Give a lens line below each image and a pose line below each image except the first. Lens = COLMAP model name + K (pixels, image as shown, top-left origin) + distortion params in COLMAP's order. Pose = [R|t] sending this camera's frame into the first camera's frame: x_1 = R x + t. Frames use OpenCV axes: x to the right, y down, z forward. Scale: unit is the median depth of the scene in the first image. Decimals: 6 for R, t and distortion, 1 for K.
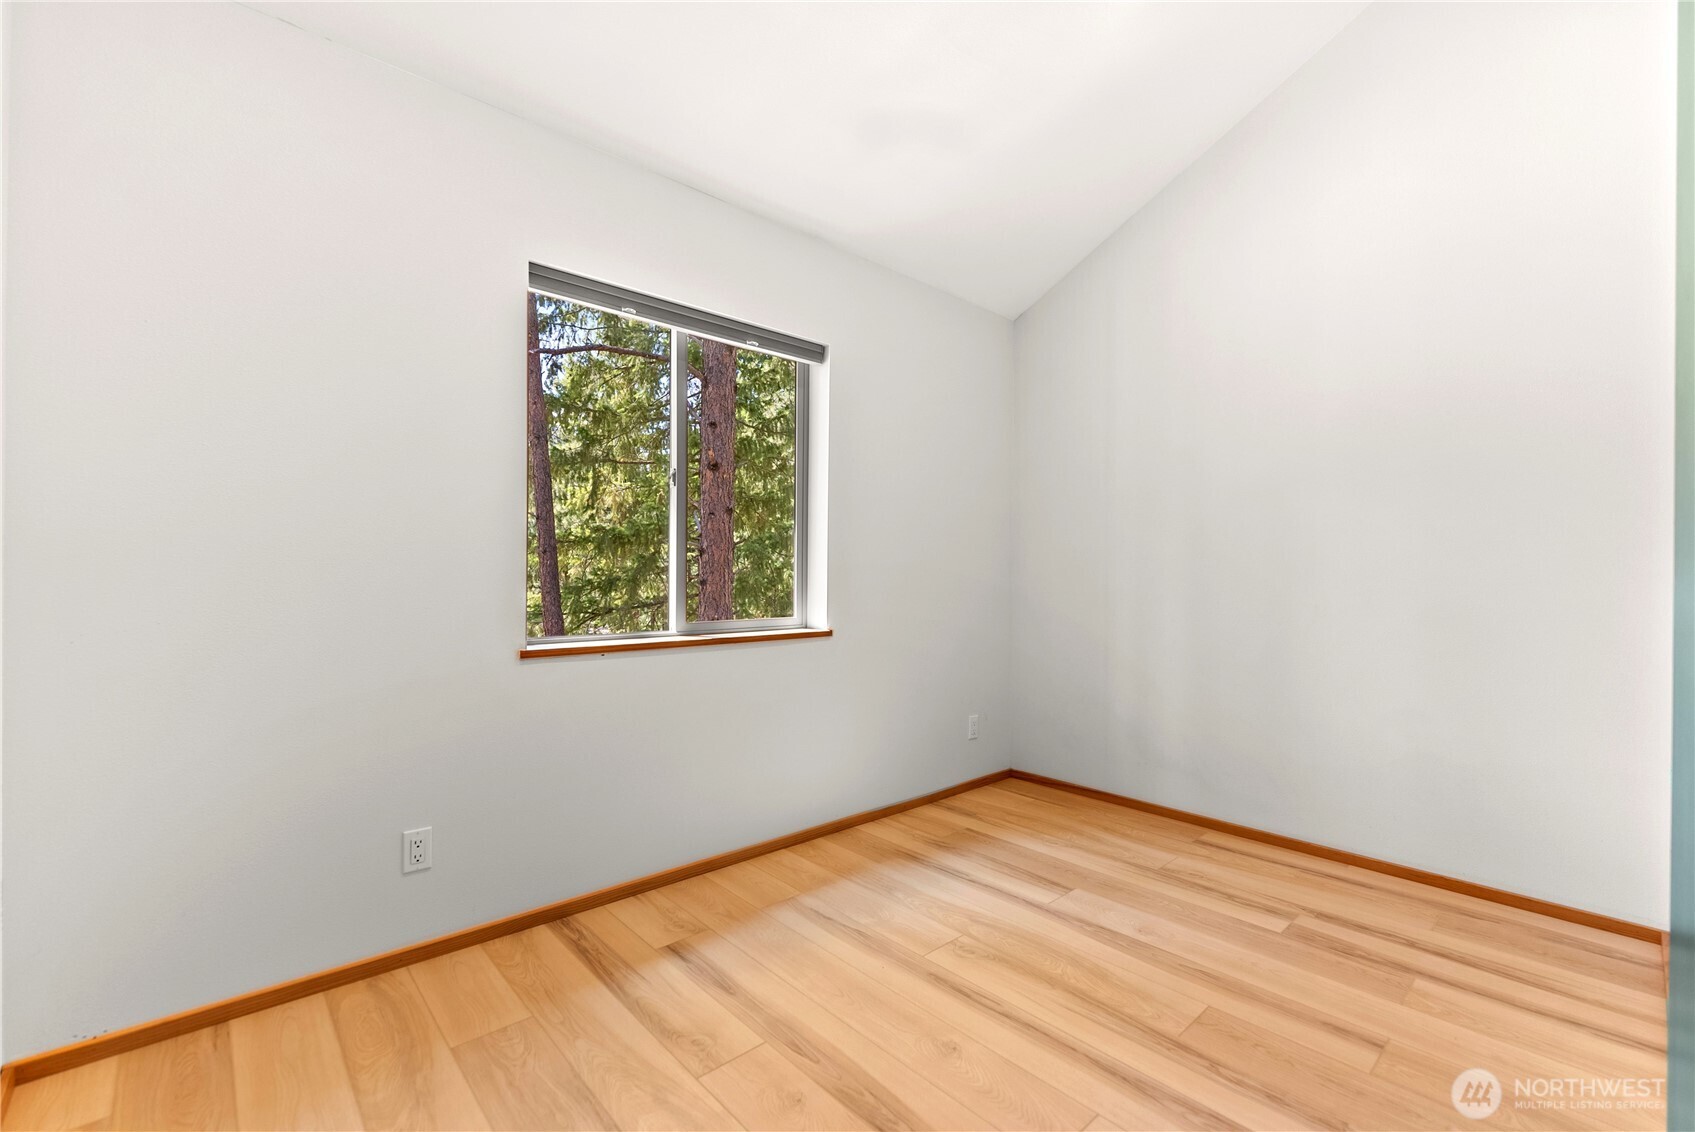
lens RADIAL K [[722.3, 0, 840.1], [0, 722.3, 568.3], [0, 0, 1]] dist [-0.000561, 0.000108]
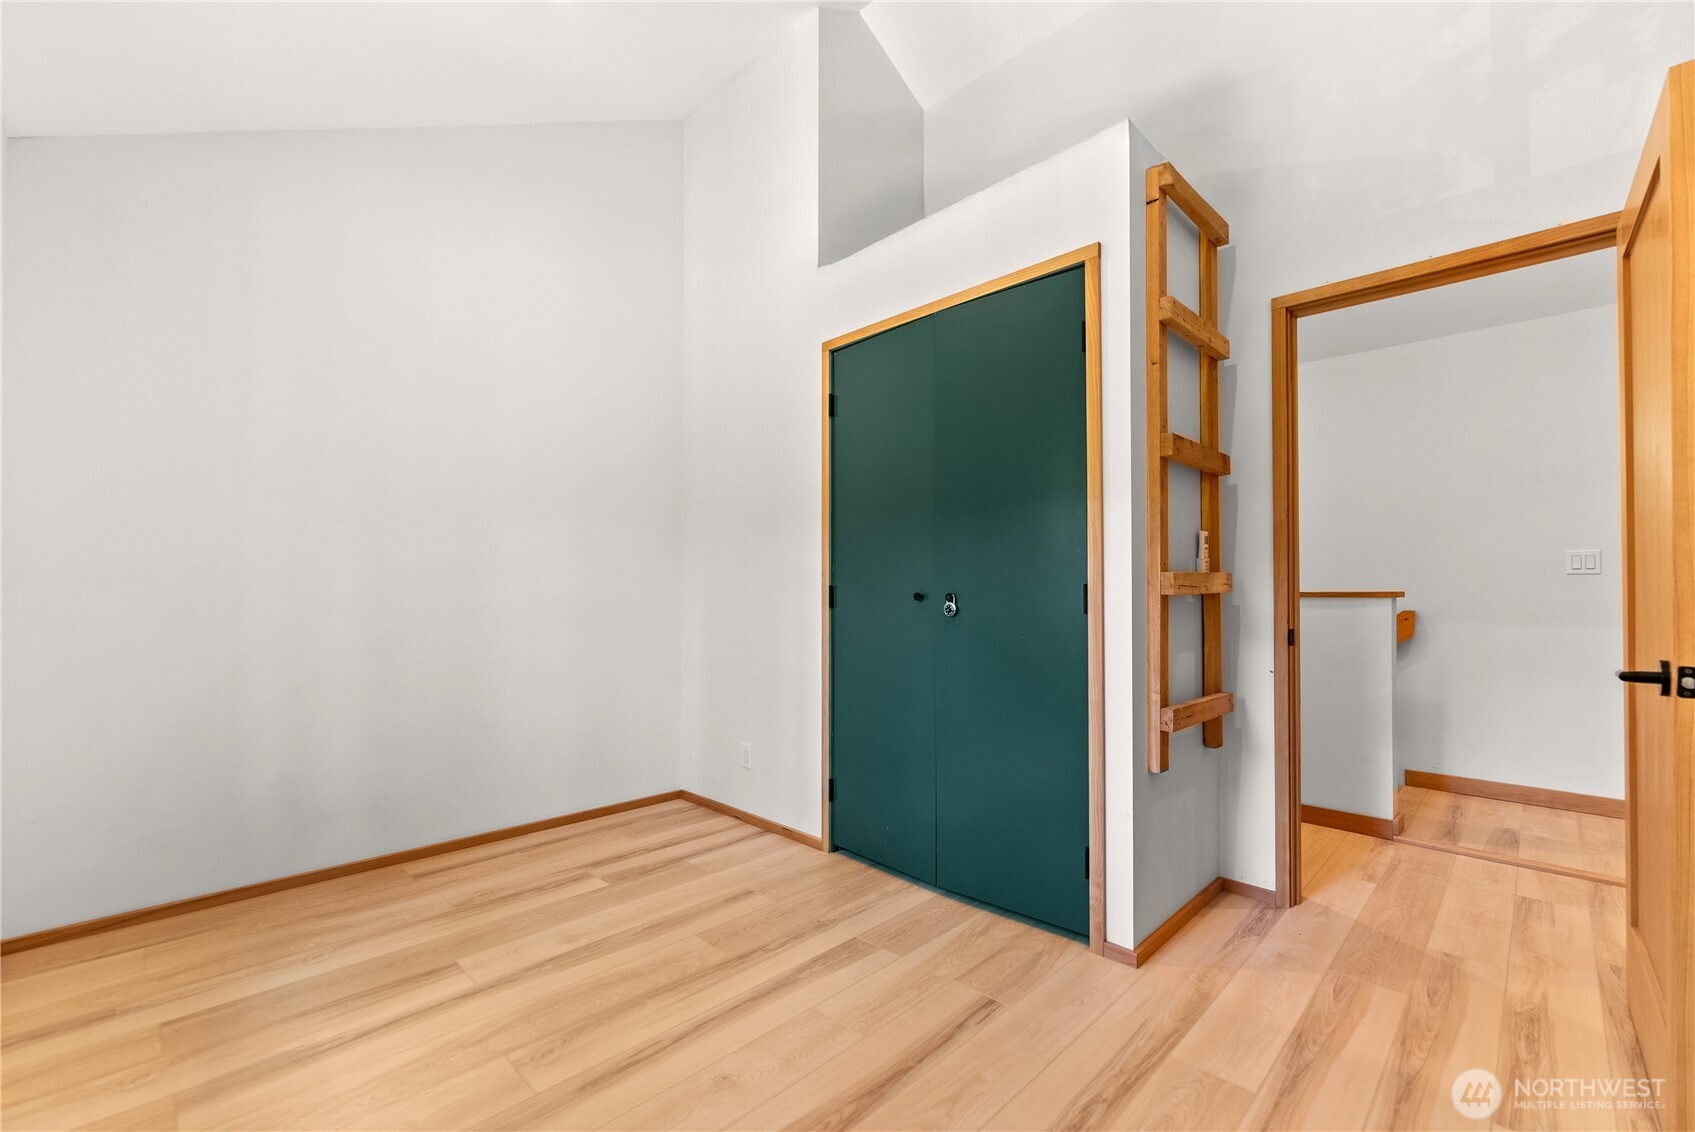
lens RADIAL K [[722.3, 0, 841.2], [0, 722.3, 577.8], [0, 0, 1]] dist [-0.000561, 0.000108]
pose [[-0.059544, 0.010072, 0.998175, -0.619130], [-0.008776, 0.999905, -0.010613, -0.003105], [-0.998187, -0.009392, -0.059450, 0.671655]]
